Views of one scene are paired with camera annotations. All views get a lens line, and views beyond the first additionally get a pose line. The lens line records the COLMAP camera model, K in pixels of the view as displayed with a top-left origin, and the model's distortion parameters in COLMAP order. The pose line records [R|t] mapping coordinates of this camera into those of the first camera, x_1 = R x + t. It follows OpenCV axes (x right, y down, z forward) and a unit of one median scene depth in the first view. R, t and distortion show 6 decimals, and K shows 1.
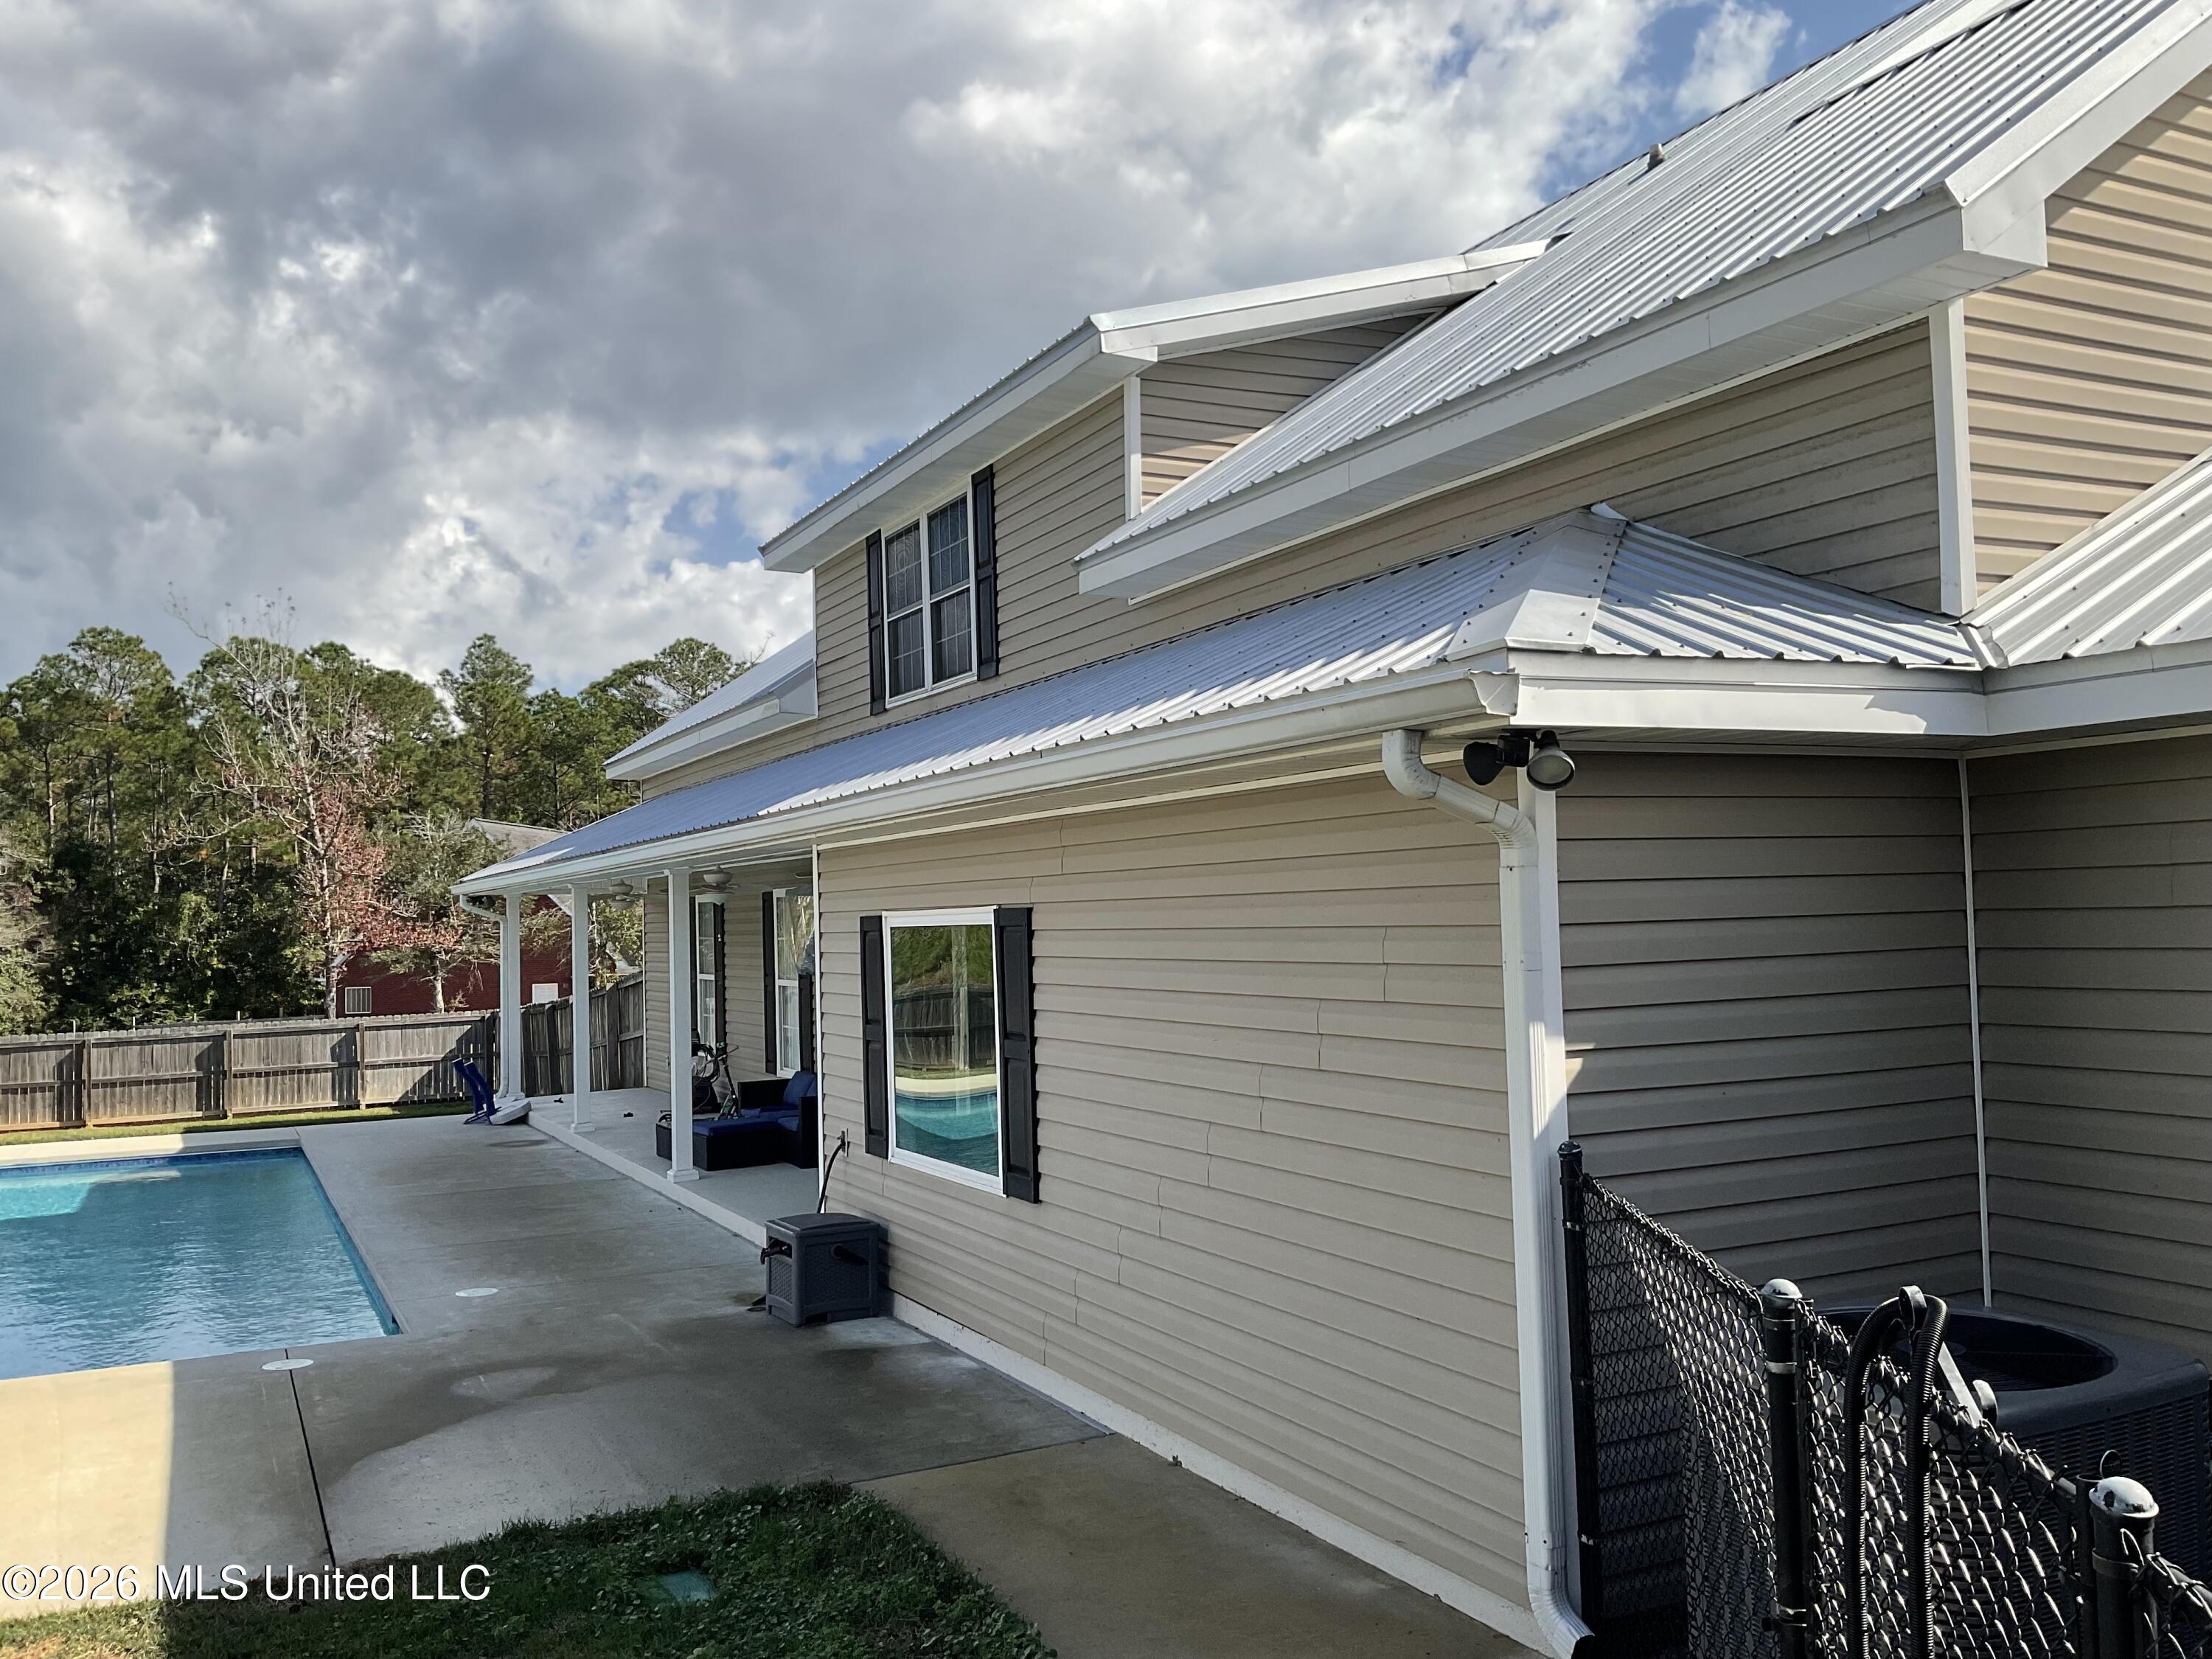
lens RADIAL K [[1803.9, 0, 1106.0], [0, 1803.9, 829.5], [0, 0, 1]] dist [0.062629, -0.001970]
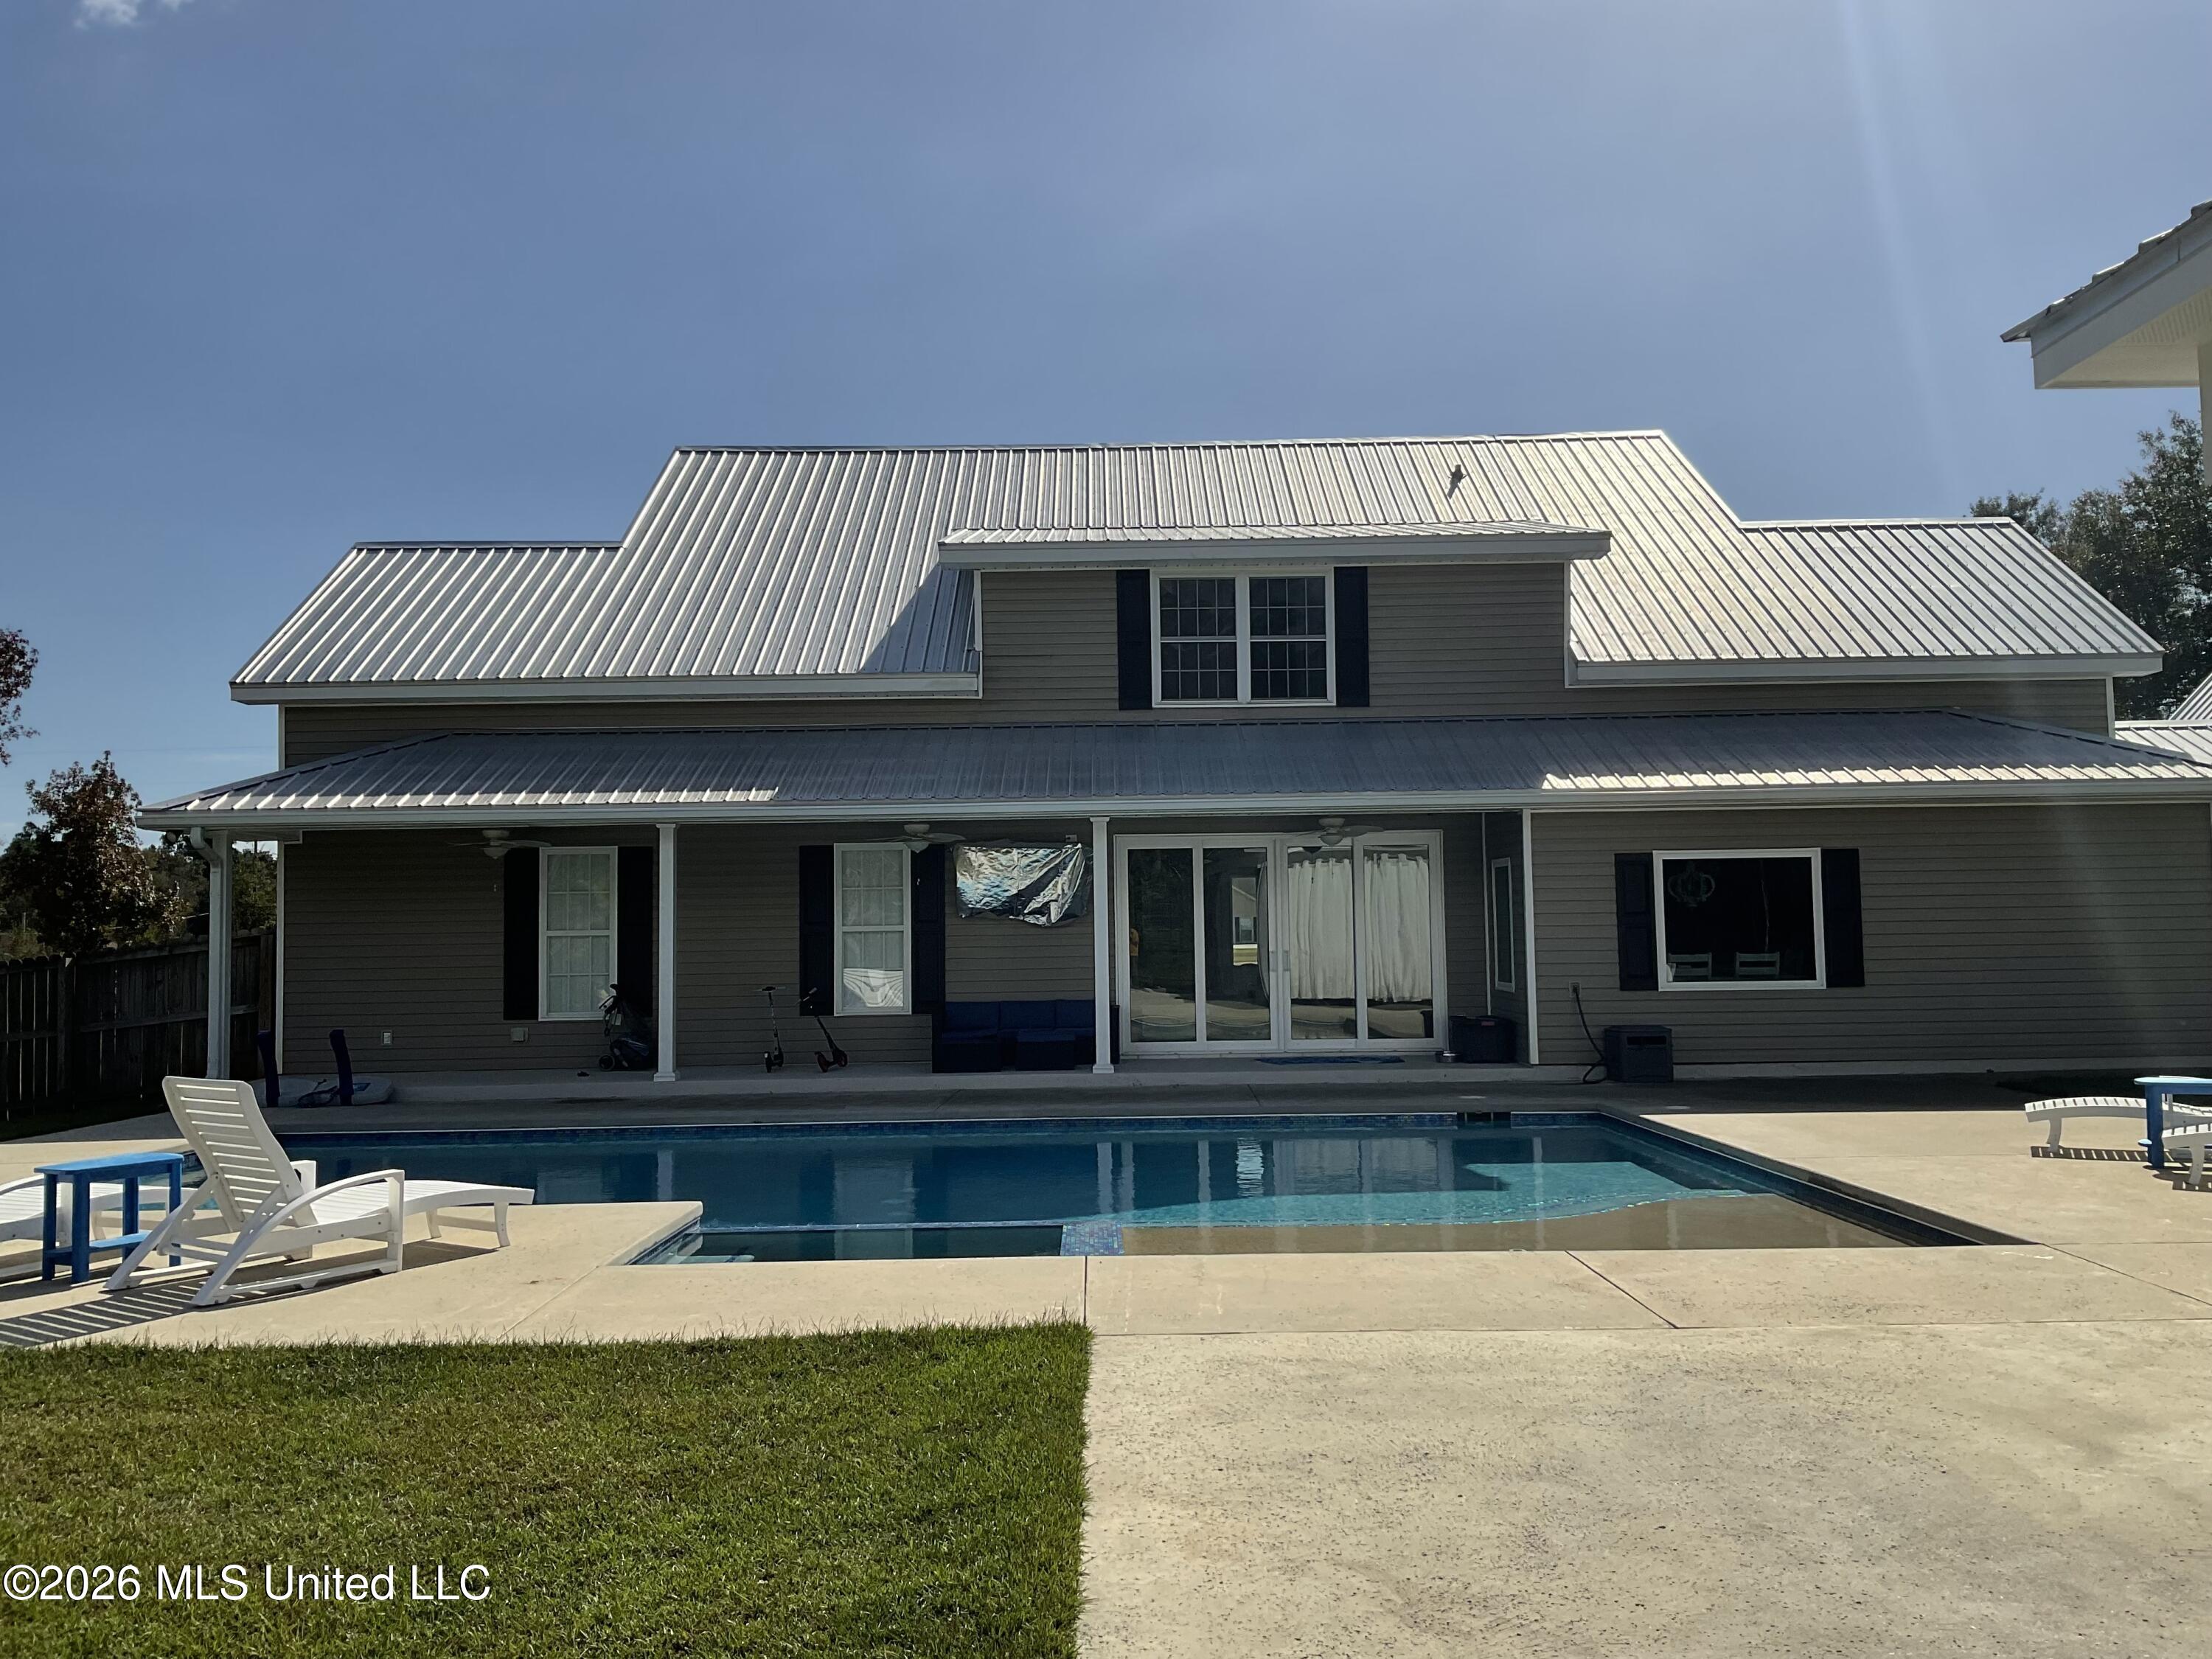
lens RADIAL K [[1803.9, 0, 1106.0], [0, 1803.9, 829.5], [0, 0, 1]] dist [0.062629, -0.001970]
pose [[0.453429, 0.073863, 0.888226, -1.979526], [-0.041167, 0.997232, -0.061912, 0.159075], [-0.890341, -0.008493, 0.455215, 0.671856]]
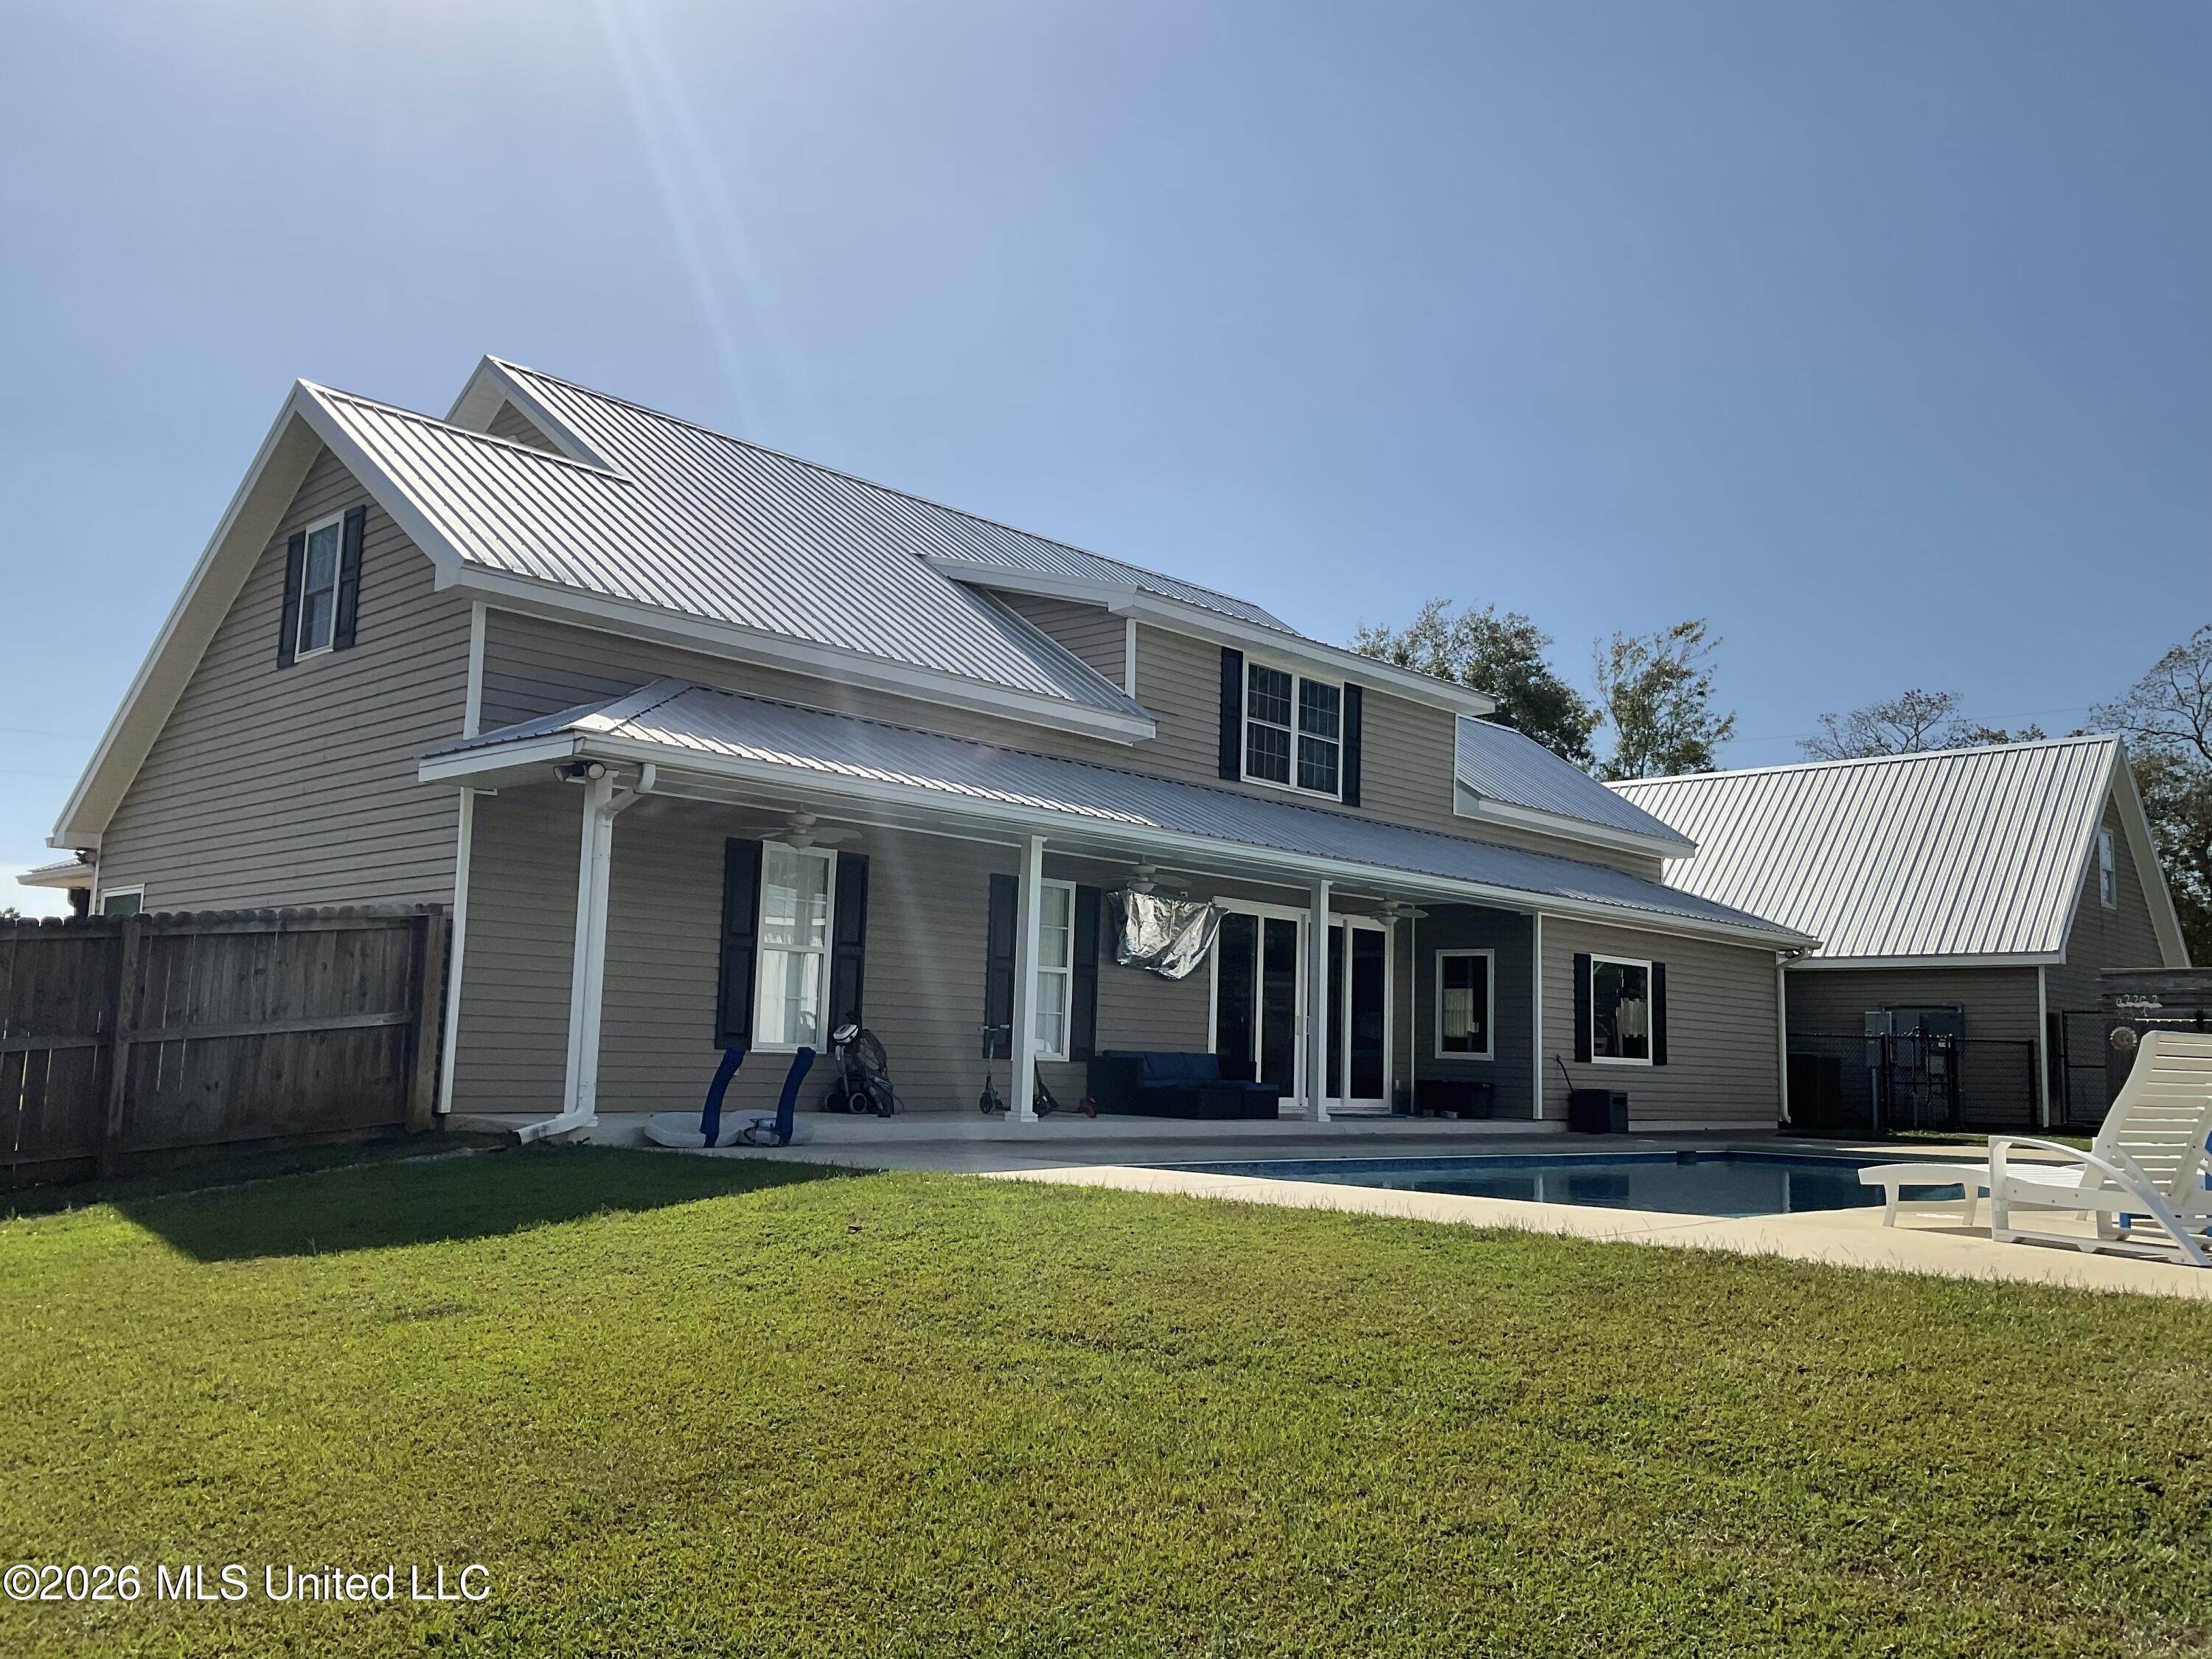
lens RADIAL K [[1803.9, 0, 1106.0], [0, 1803.9, 829.5], [0, 0, 1]] dist [0.062629, -0.001970]
pose [[-0.323826, 0.134026, 0.936575, -2.123568], [-0.071957, 0.983560, -0.165629, 0.318785], [-0.943376, -0.121028, -0.308858, 2.334355]]
